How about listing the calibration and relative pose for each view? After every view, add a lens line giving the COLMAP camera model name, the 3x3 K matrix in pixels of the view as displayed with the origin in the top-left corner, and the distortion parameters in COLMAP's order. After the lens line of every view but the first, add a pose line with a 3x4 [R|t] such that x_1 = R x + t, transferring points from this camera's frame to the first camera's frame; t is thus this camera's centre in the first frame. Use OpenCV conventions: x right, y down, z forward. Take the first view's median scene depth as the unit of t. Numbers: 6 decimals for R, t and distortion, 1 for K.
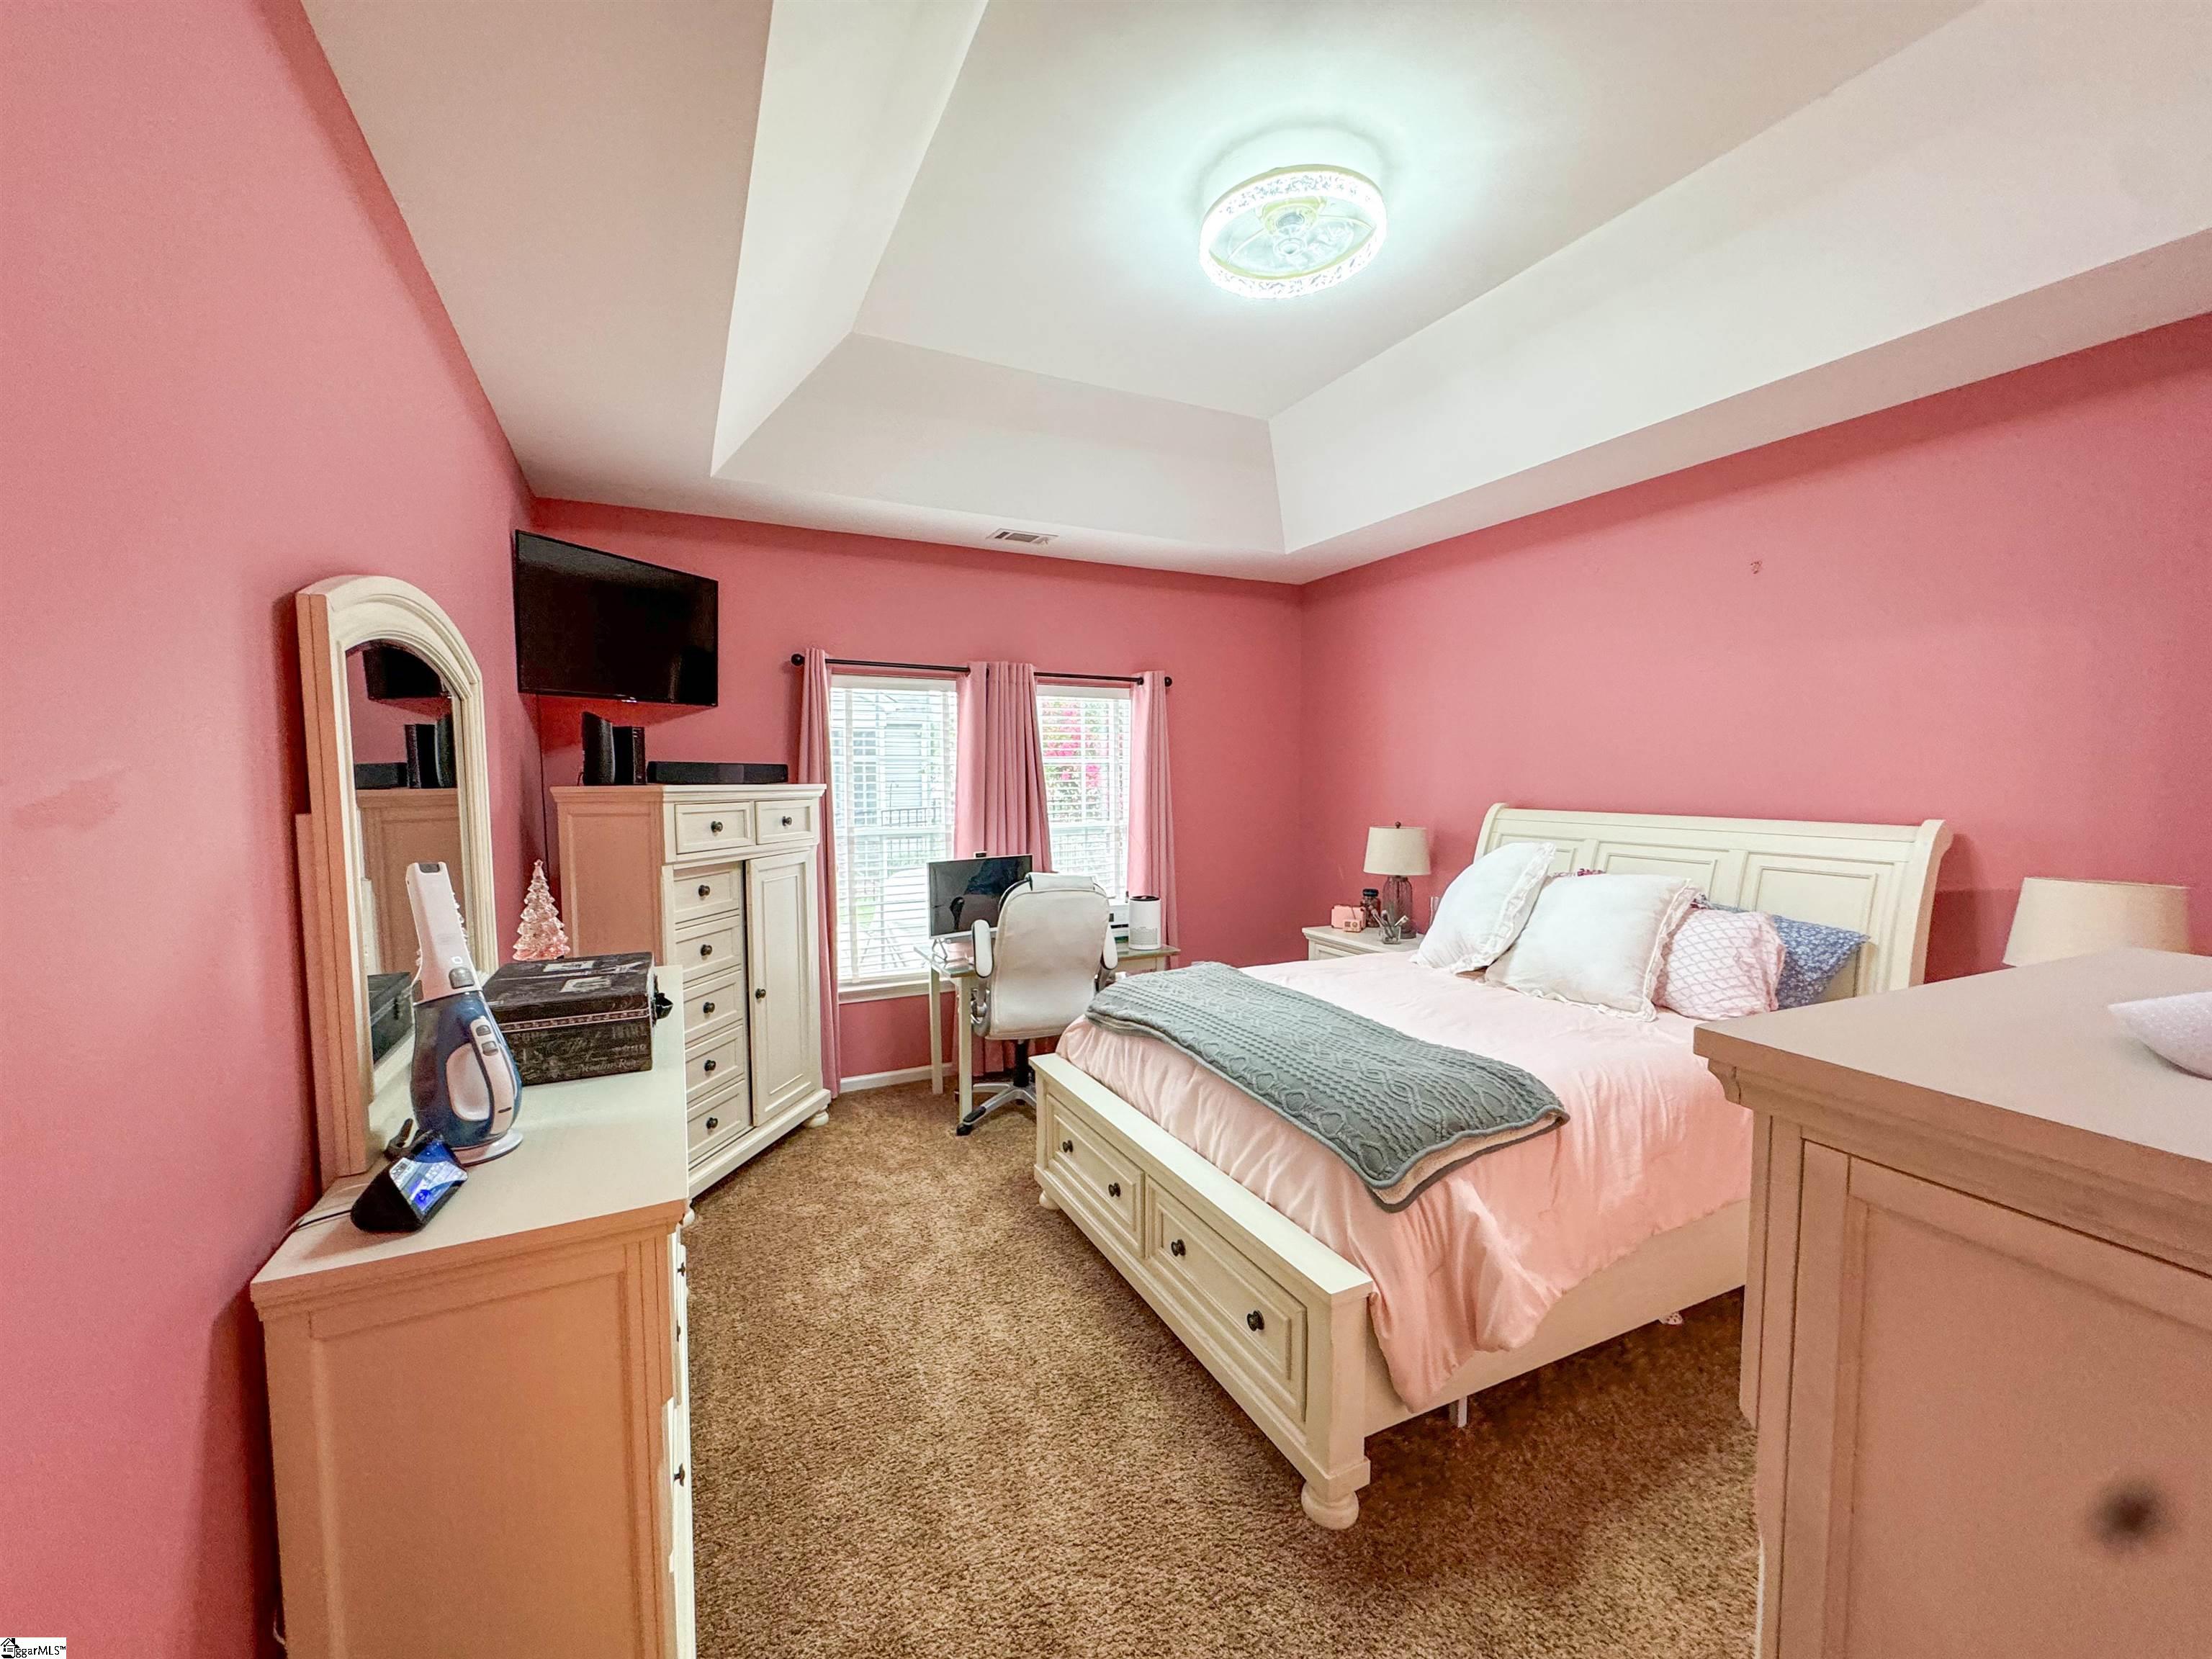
lens RADIAL K [[878.4, 0, 1106.0], [0, 878.4, 829.5], [0, 0, 1]] dist [-0.003289, -0.000333]
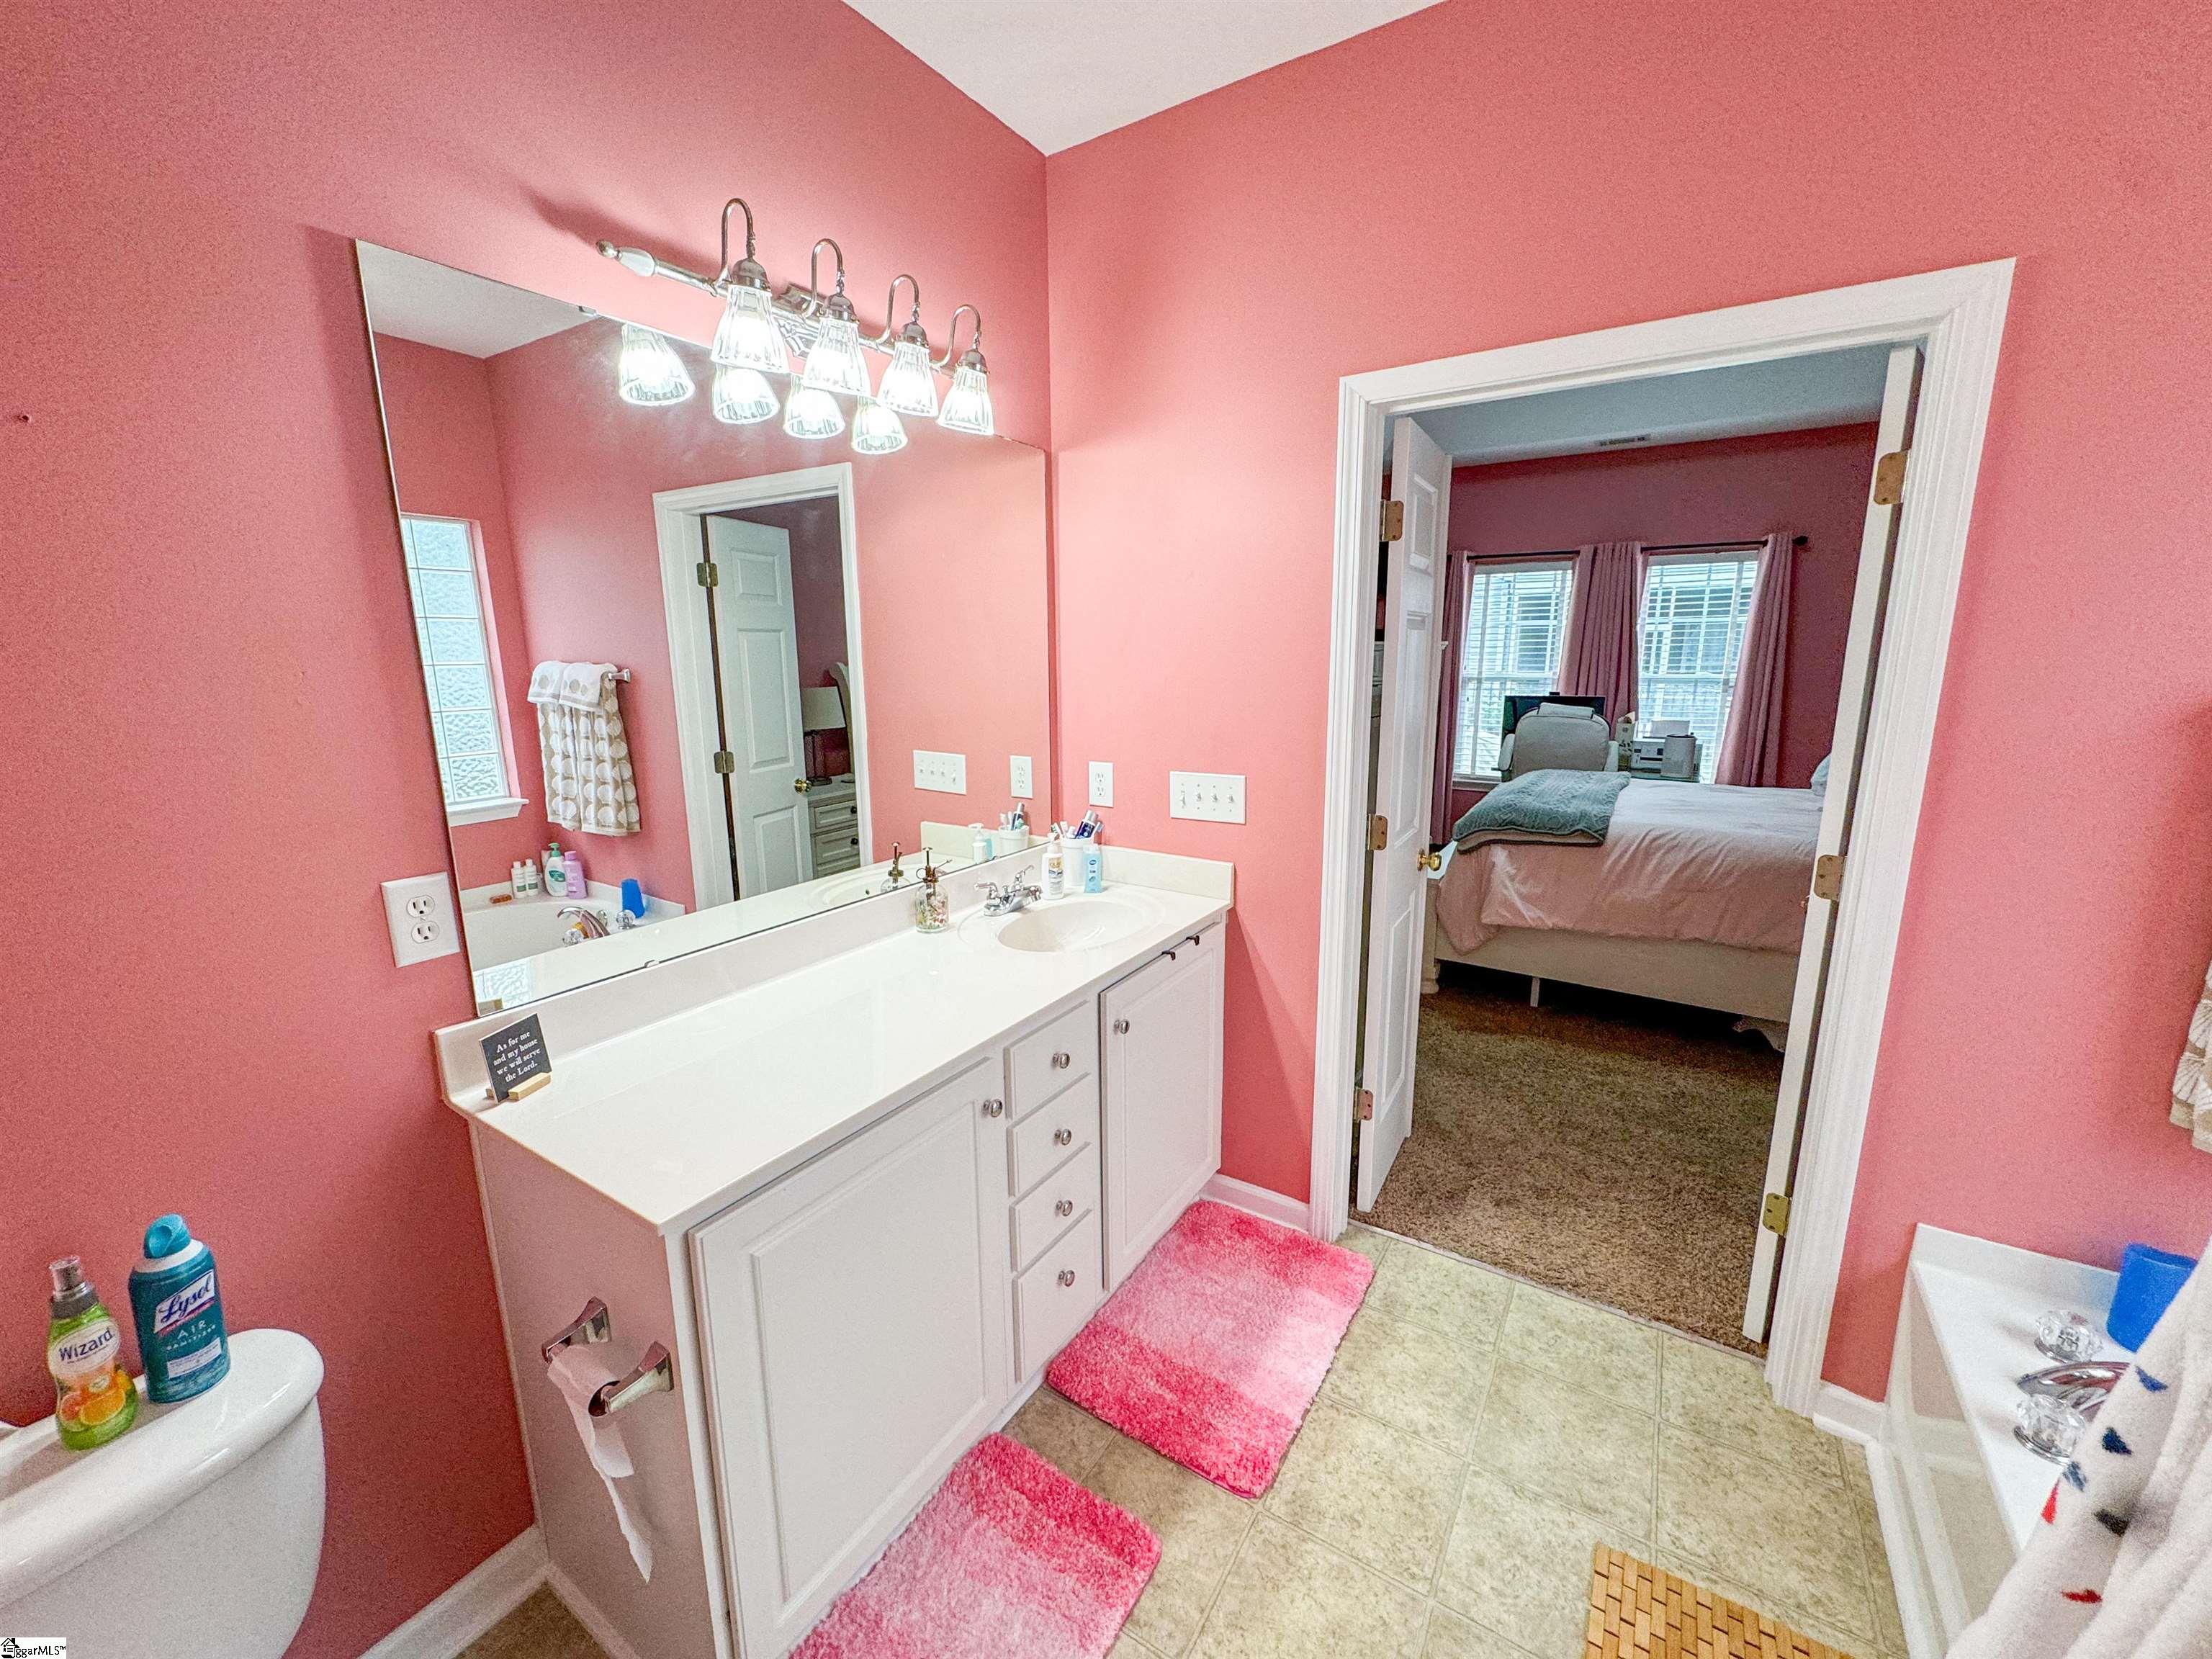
lens RADIAL K [[878.4, 0, 1106.0], [0, 878.4, 829.5], [0, 0, 1]] dist [-0.003289, -0.000333]
pose [[0.505949, 0.173403, -0.844954, 0.857418], [-0.044318, 0.983517, 0.175303, 0.035859], [0.861424, -0.051248, 0.505294, -0.378044]]
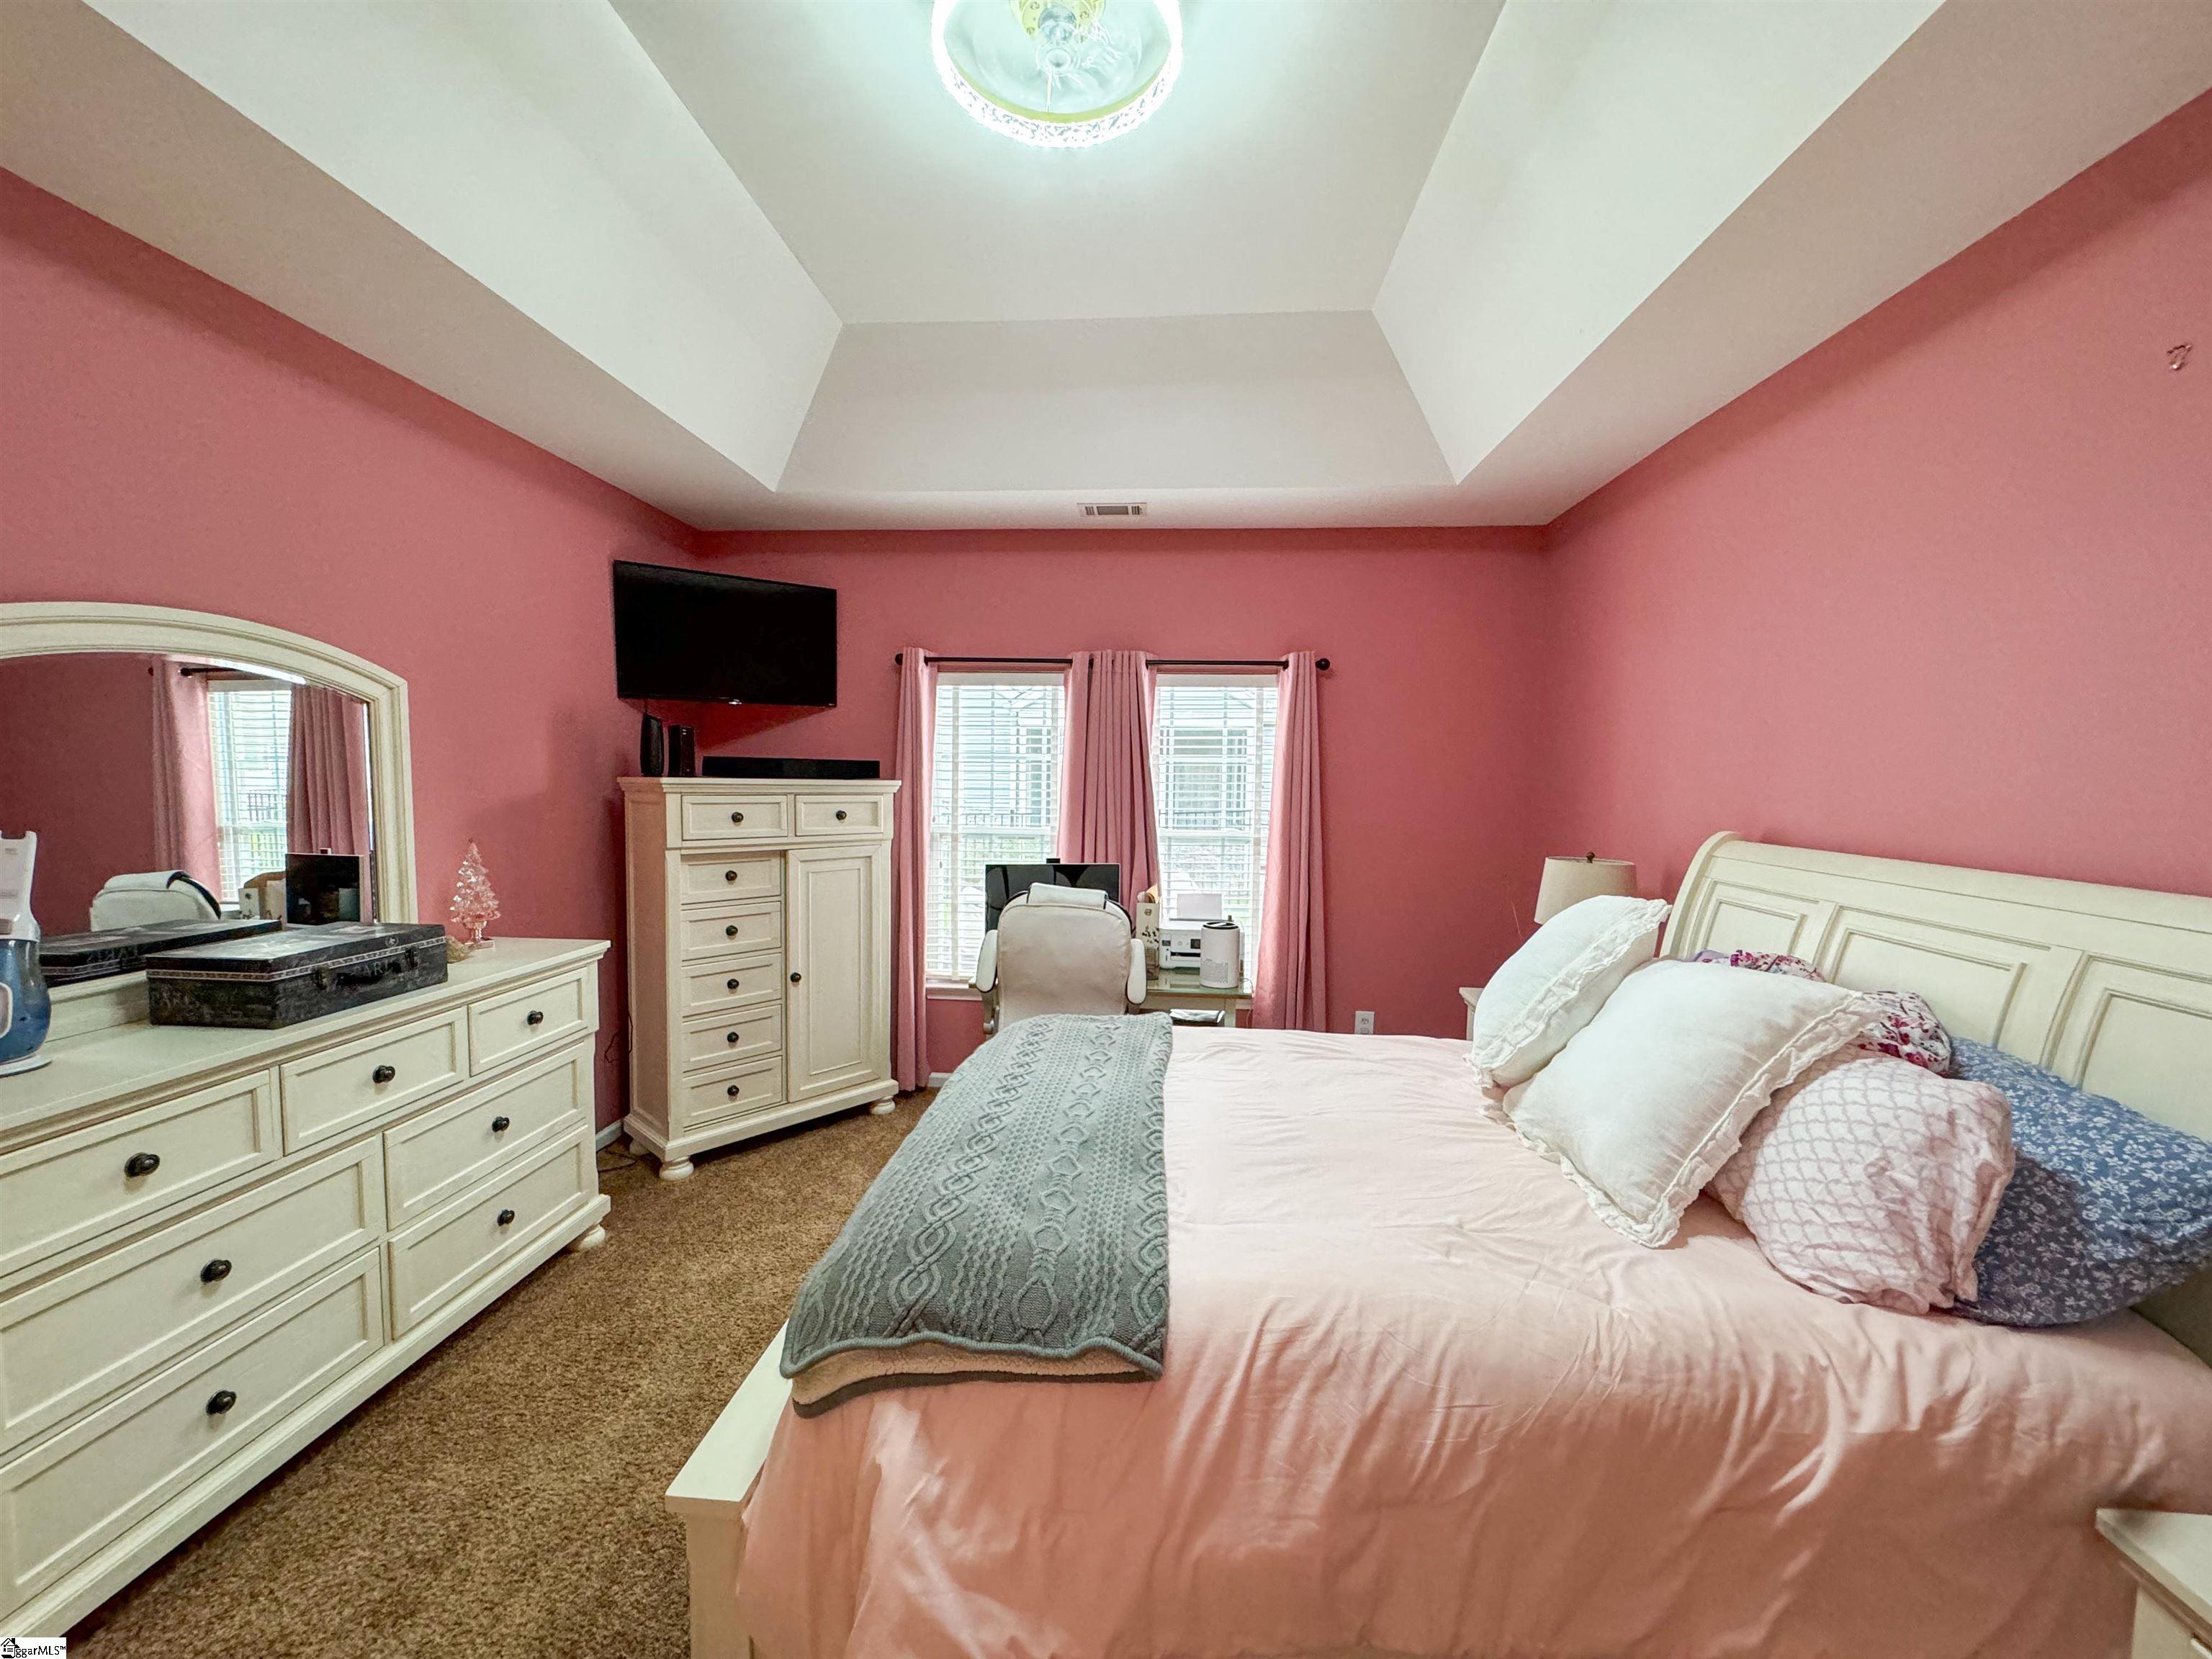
lens RADIAL K [[878.4, 0, 1106.0], [0, 878.4, 829.5], [0, 0, 1]] dist [-0.003289, -0.000333]
pose [[0.859909, 0.046911, -0.508287, 0.459978], [-0.047475, 0.998802, 0.011864, -0.020963], [0.508235, 0.013929, 0.861106, 0.282049]]
